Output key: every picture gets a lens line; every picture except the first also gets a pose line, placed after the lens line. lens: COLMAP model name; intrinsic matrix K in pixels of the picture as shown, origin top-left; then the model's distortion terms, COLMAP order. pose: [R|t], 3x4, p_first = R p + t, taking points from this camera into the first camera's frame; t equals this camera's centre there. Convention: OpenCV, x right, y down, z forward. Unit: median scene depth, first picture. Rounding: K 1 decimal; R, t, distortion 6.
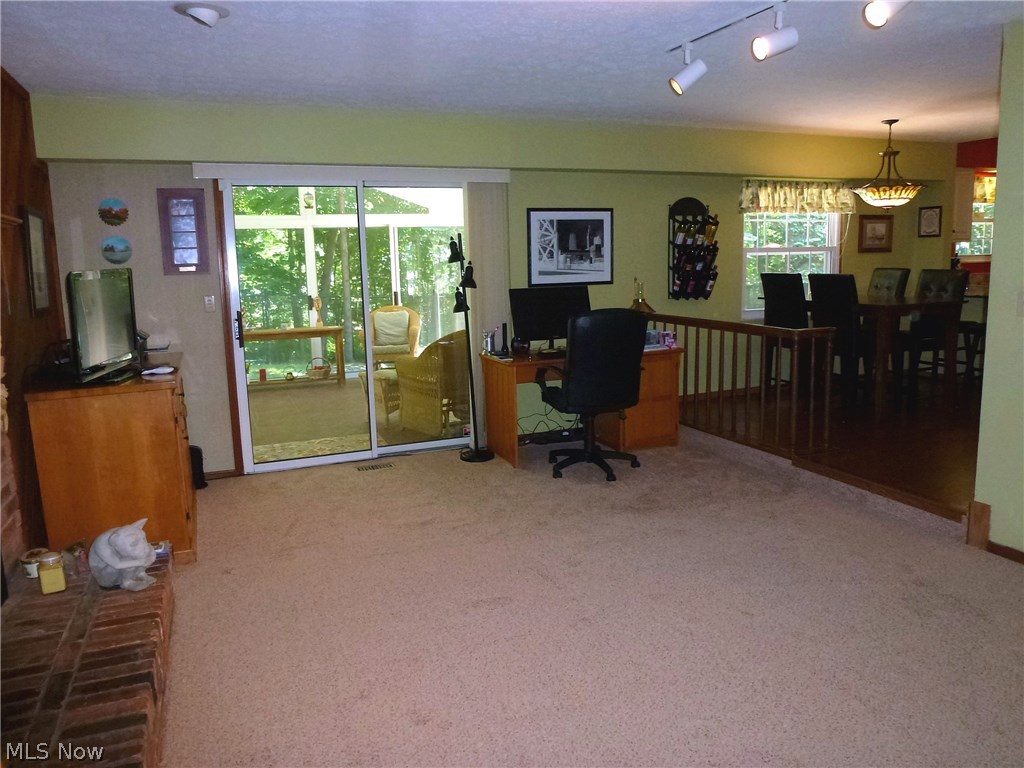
lens RADIAL K [[747.8, 0, 505.8], [0, 747.8, 381.4], [0, 0, 1]] dist [-0.049123, 0.007425]
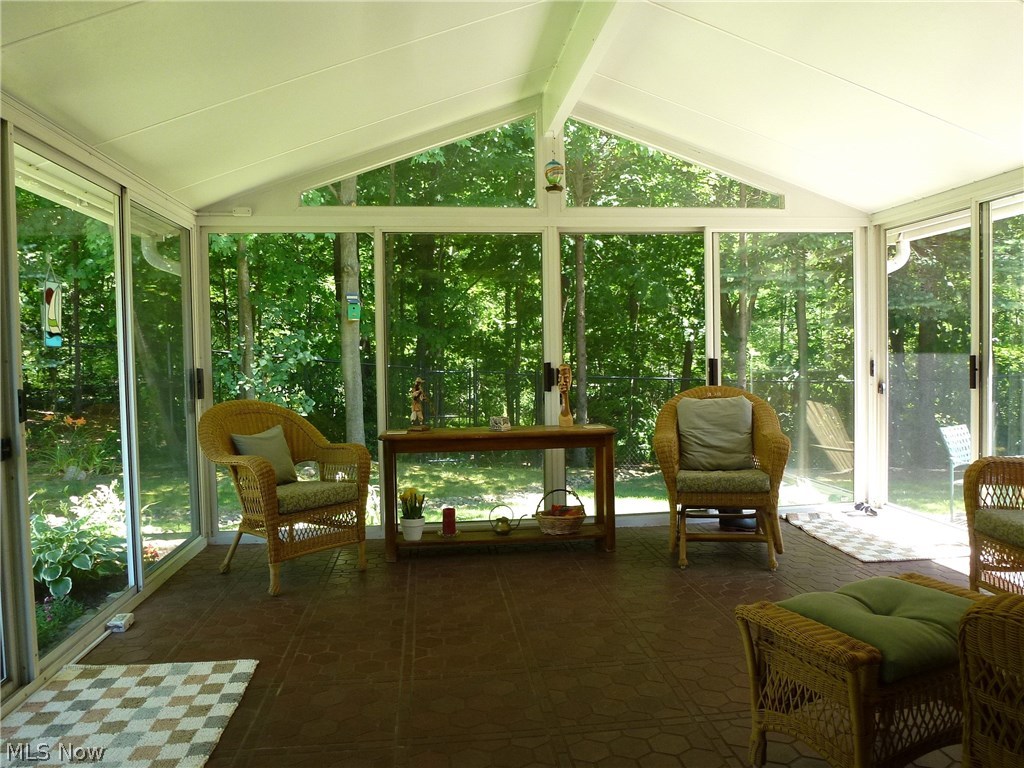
lens RADIAL K [[747.8, 0, 514.6], [0, 747.8, 384.8], [0, 0, 1]] dist [-0.049123, 0.007425]
pose [[0.956682, 0.017333, -0.290618, -0.139647], [-0.049690, 0.993300, -0.104333, -0.046694], [0.286862, 0.114254, 0.951134, 0.521507]]
